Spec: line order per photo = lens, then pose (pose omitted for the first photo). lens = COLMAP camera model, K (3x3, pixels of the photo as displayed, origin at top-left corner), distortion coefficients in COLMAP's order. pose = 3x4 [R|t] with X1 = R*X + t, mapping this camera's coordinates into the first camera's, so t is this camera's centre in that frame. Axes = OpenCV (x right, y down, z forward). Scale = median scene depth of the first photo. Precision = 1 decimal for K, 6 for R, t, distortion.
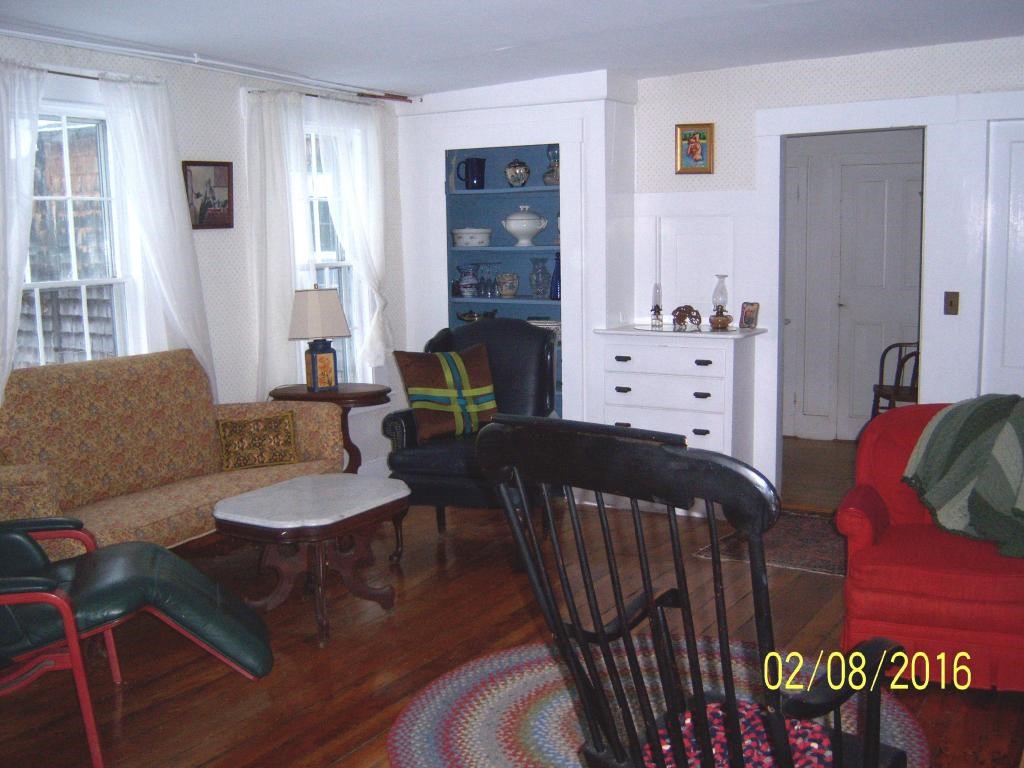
lens RADIAL K [[1081.8, 0, 531.0], [0, 1081.8, 381.6], [0, 0, 1]] dist [-0.111945, 0.035774]
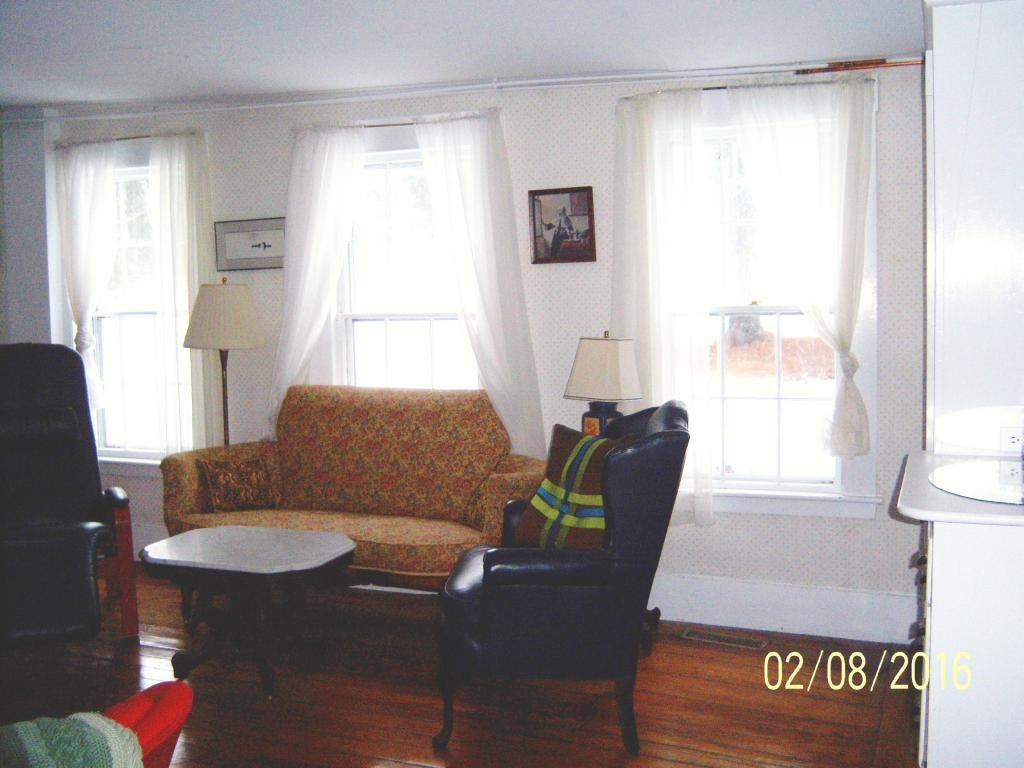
lens RADIAL K [[1081.8, 0, 531.0], [0, 1081.8, 381.6], [0, 0, 1]] dist [-0.111945, 0.035774]
pose [[0.147121, 0.099389, -0.984112, 0.606400], [-0.125573, 0.988765, 0.081086, -0.114854], [0.981115, 0.111649, 0.157949, 0.844948]]
